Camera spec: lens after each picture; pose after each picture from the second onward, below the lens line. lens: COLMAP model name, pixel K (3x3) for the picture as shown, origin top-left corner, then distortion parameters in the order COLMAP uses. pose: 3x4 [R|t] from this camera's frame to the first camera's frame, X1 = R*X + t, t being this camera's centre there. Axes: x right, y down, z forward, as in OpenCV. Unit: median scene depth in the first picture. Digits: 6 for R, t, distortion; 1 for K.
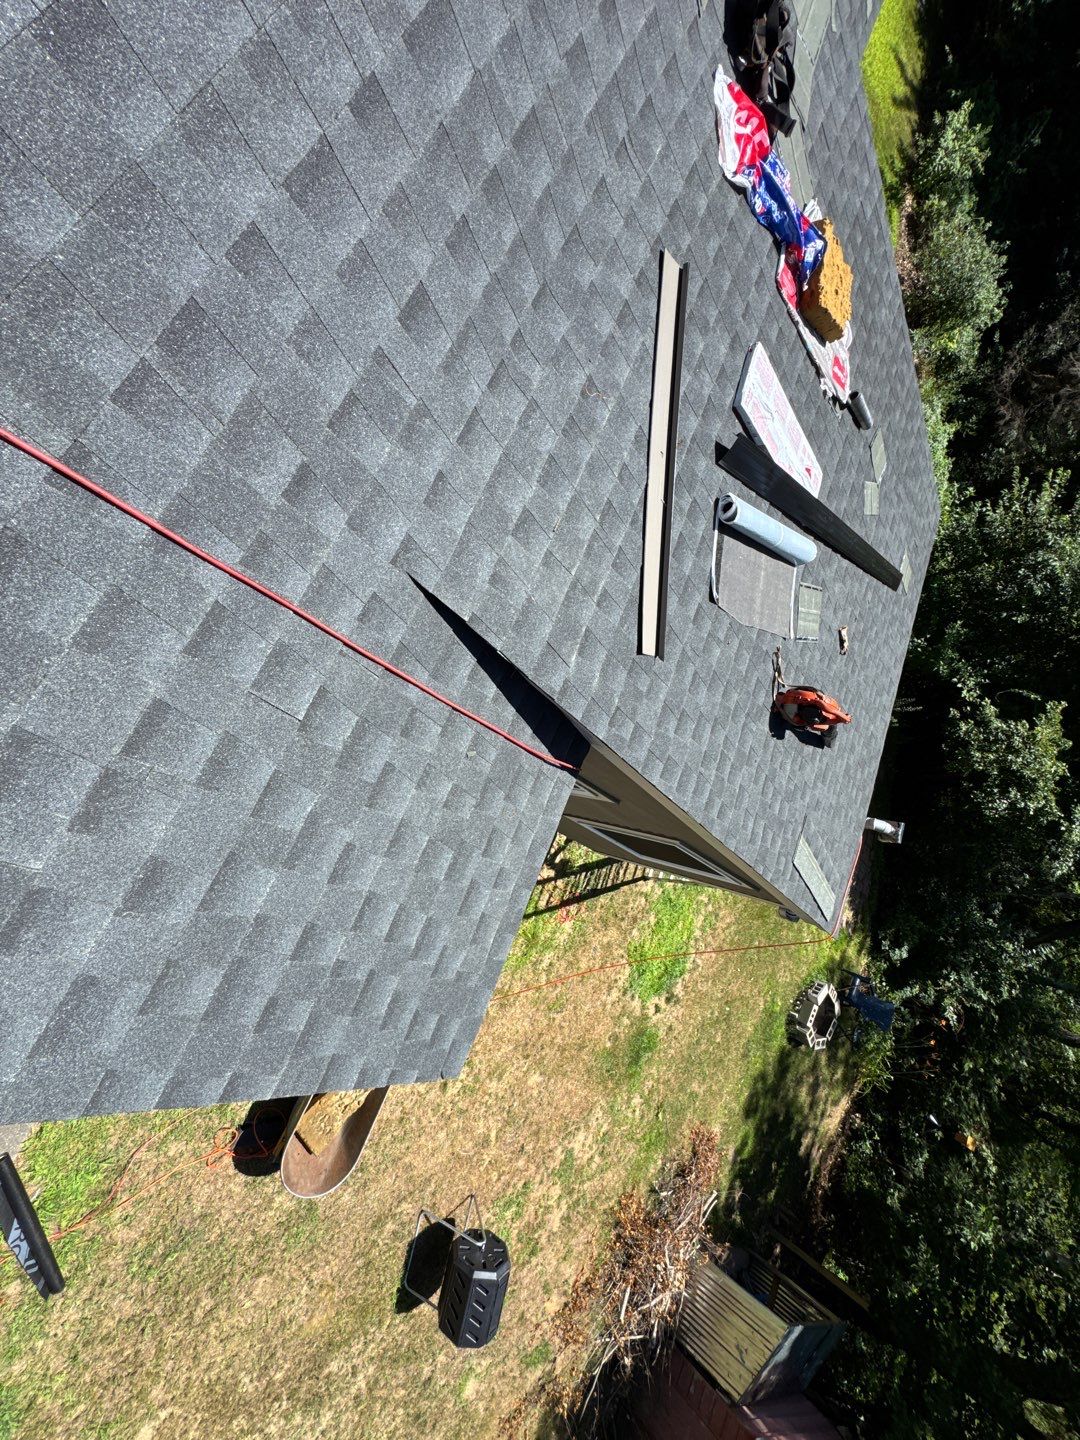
lens RADIAL K [[575.0, 0, 534.1], [0, 575.0, 724.4], [0, 0, 1]] dist [-0.001802, 0.000107]
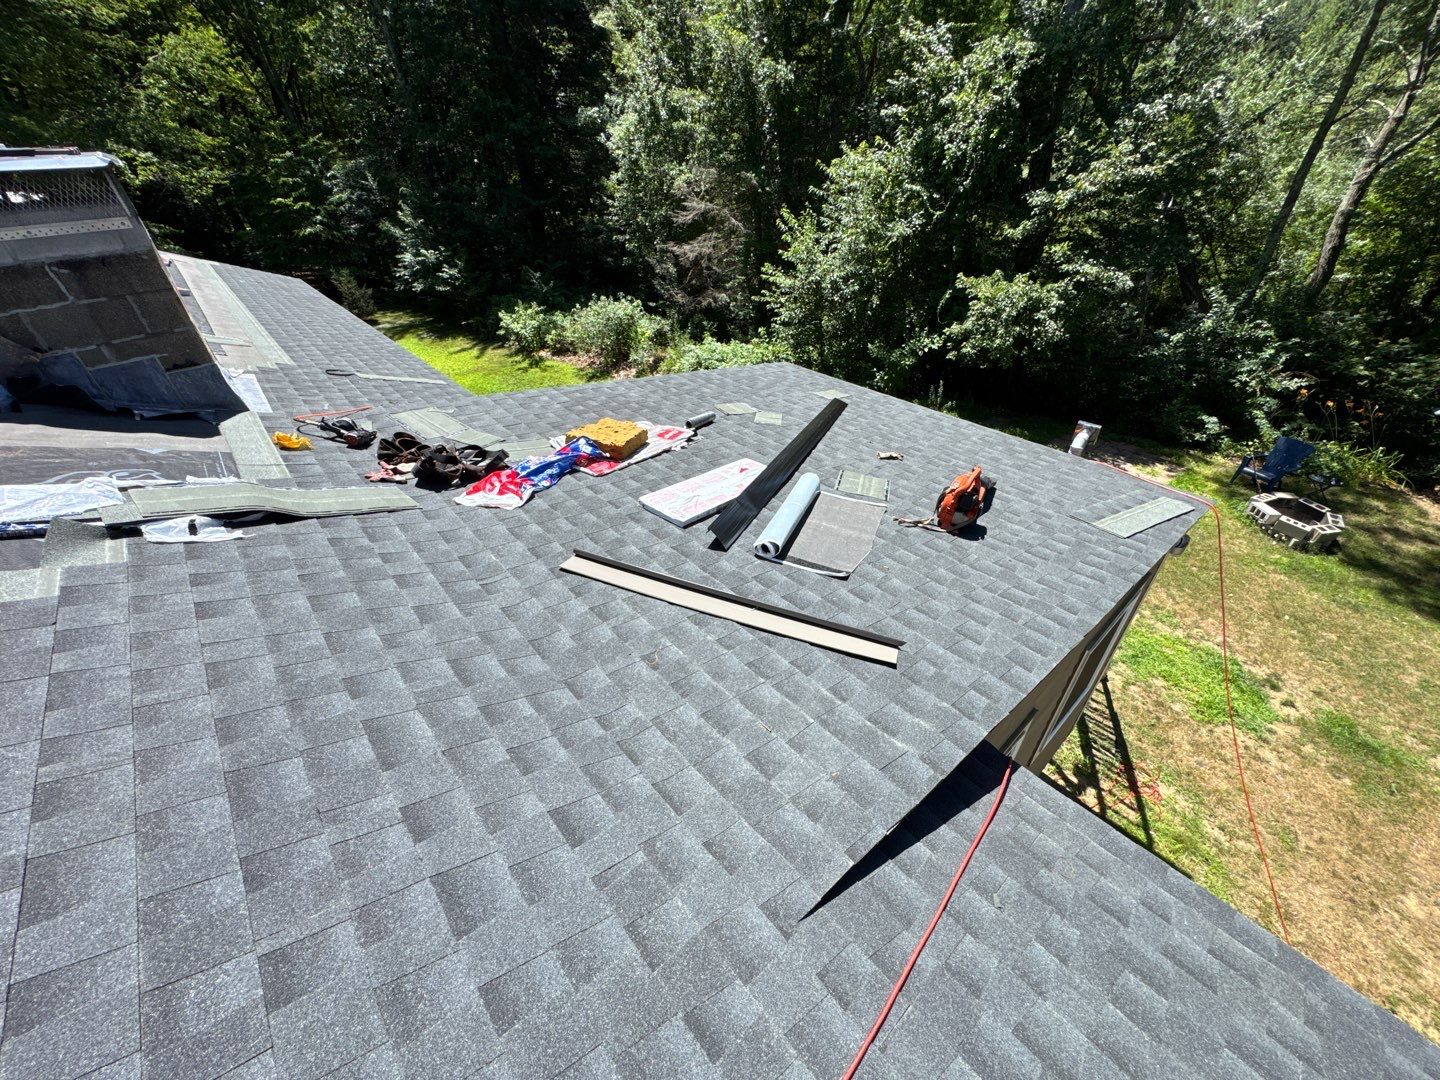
lens RADIAL K [[578.6, 0, 716.7], [0, 578.6, 539.6], [0, 0, 1]] dist [-0.002563, 0.000149]
pose [[0.260107, -0.933072, 0.248437, 0.019822], [0.933250, 0.176913, -0.312642, -0.045761], [0.247766, 0.313174, 0.916806, -0.017919]]
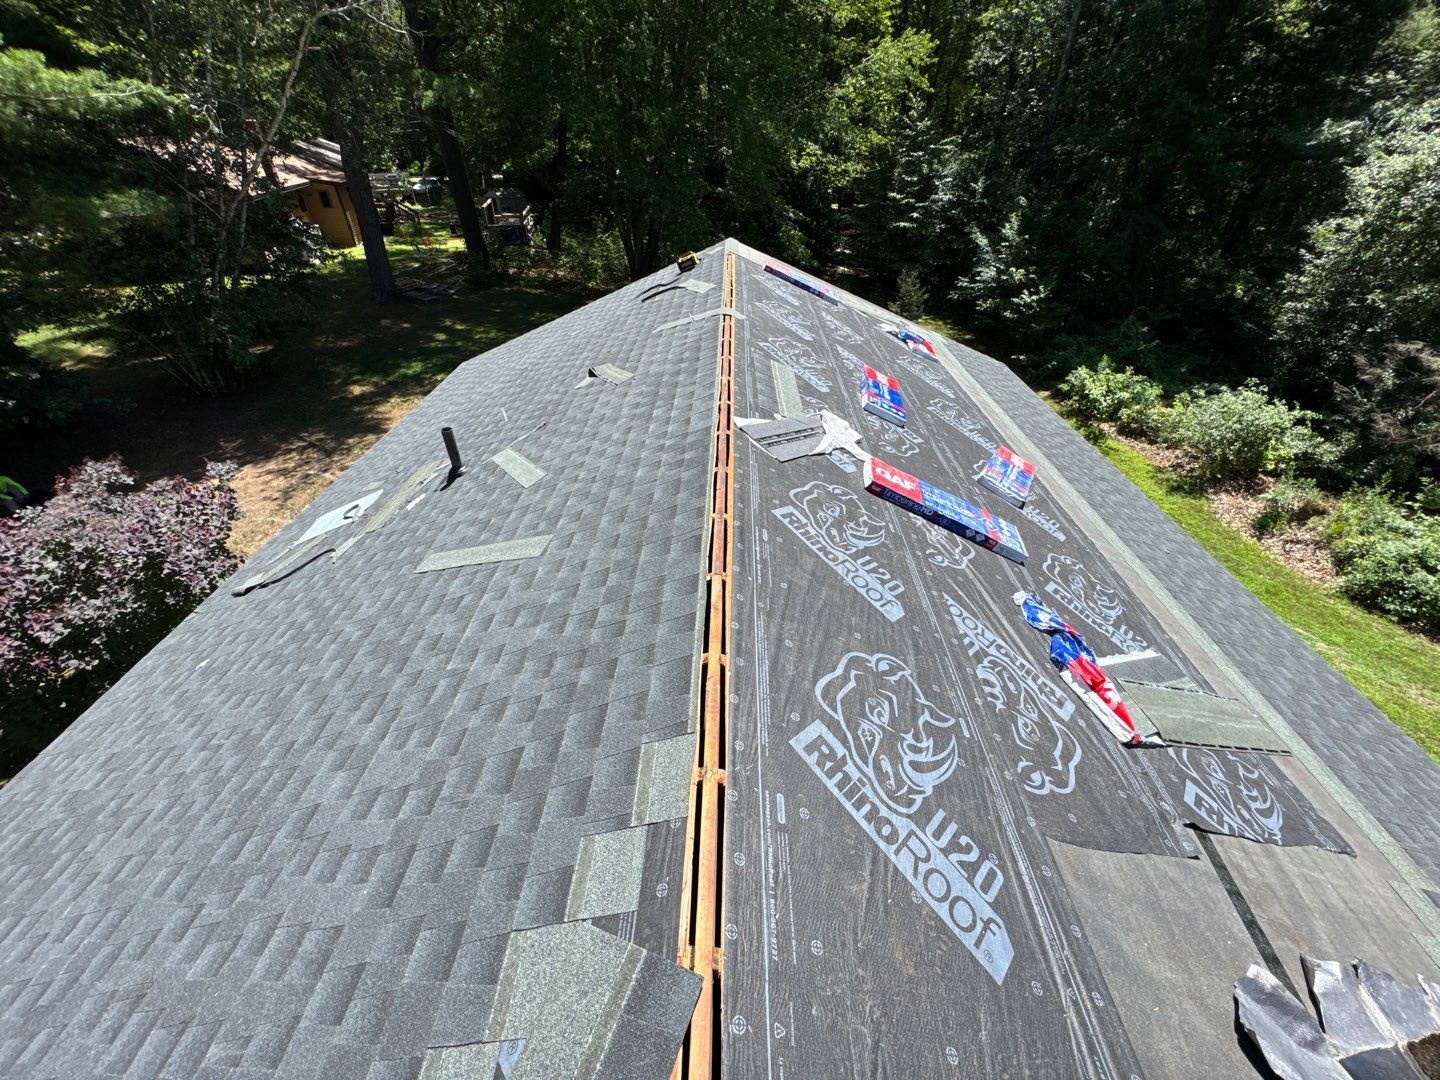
lens RADIAL K [[578.6, 0, 716.7], [0, 578.6, 539.6], [0, 0, 1]] dist [-0.002563, 0.000149]
pose [[0.711800, -0.699141, -0.067397, 0.088121], [0.450706, 0.528237, -0.719604, -0.581307], [0.538706, 0.481839, 0.691106, -0.088691]]
